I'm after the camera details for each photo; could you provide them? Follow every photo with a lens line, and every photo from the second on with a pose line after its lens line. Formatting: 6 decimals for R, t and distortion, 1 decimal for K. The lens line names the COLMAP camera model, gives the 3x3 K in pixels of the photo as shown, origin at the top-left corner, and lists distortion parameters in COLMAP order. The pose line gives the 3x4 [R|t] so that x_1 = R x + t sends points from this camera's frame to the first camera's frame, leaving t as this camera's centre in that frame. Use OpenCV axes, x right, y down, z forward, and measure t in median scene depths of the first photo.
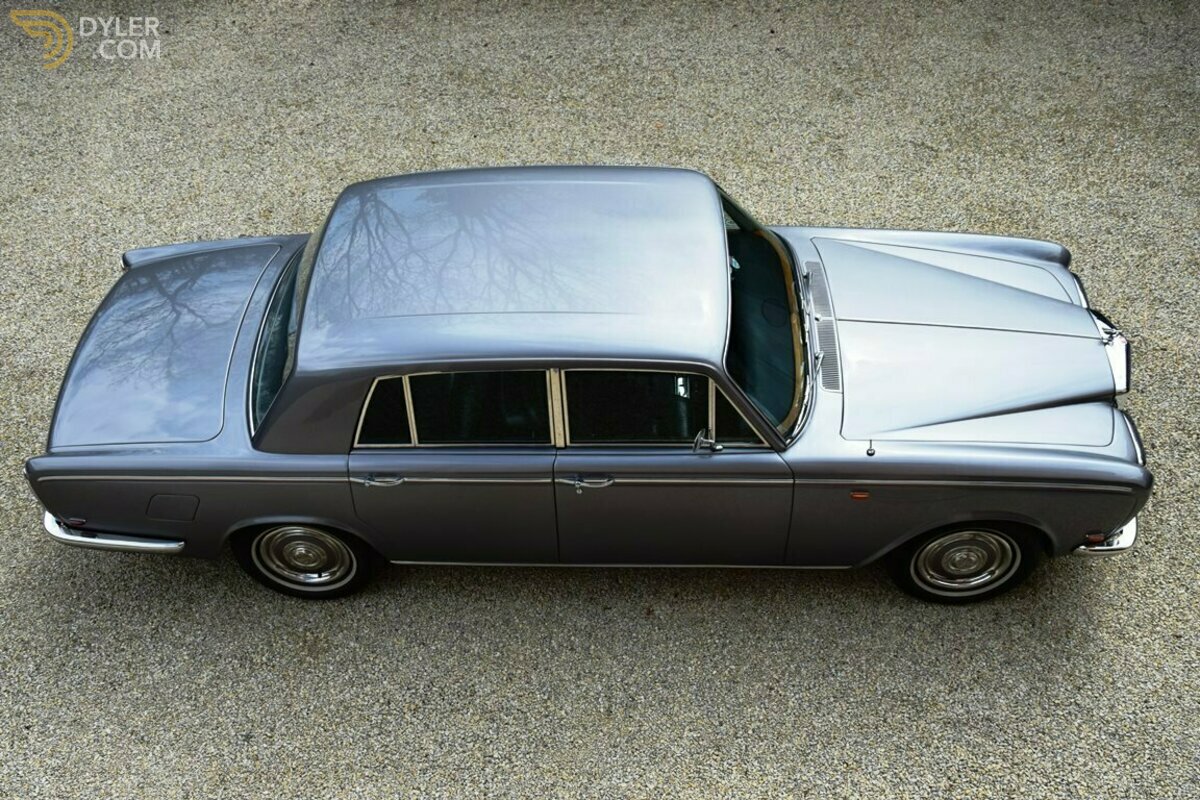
lens RADIAL K [[1188.5, 0, 600.1], [0, 1188.5, 402.4], [0, 0, 1]] dist [-0.022446, 0.000000]
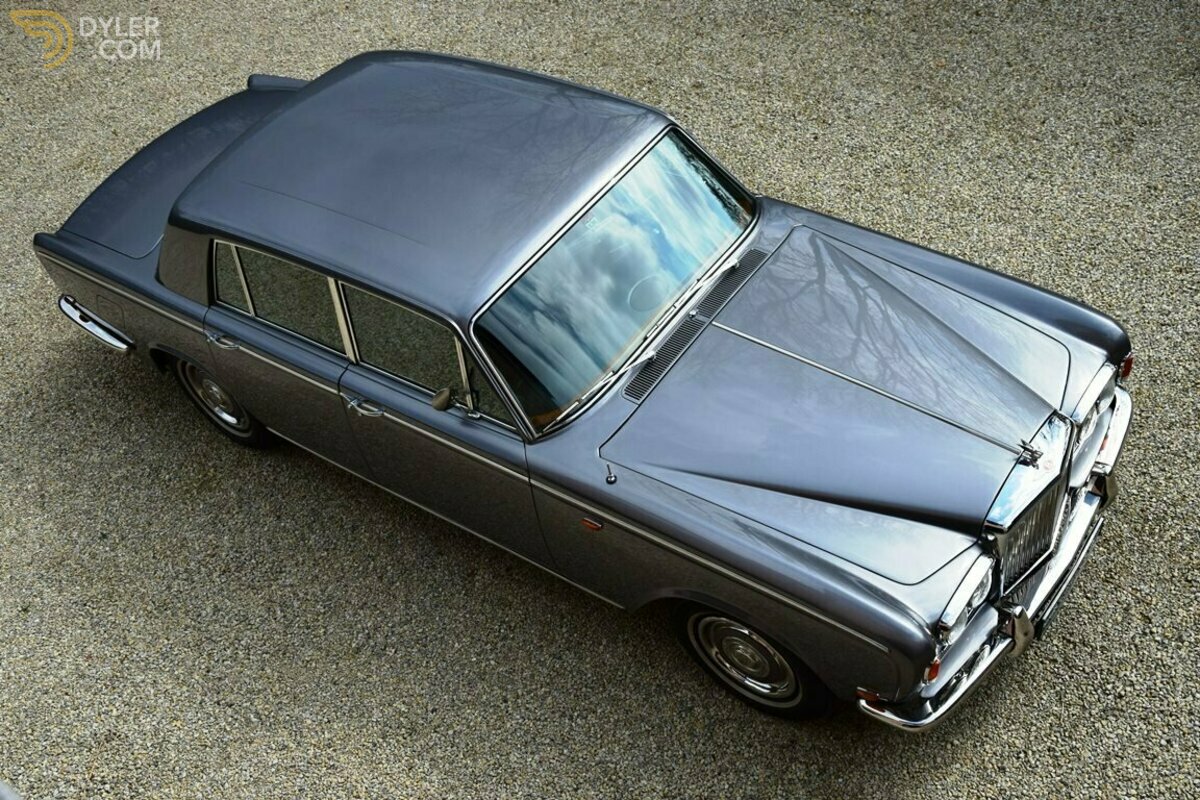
lens RADIAL K [[1289.8, 0, 600.0], [0, 1289.8, 399.6], [0, 0, 1]] dist [0.020281, 0.000000]
pose [[0.829263, 0.315342, -0.461391, 0.544763], [-0.282513, 0.948880, 0.140757, -0.118716], [0.482192, 0.013624, 0.875960, 0.183503]]
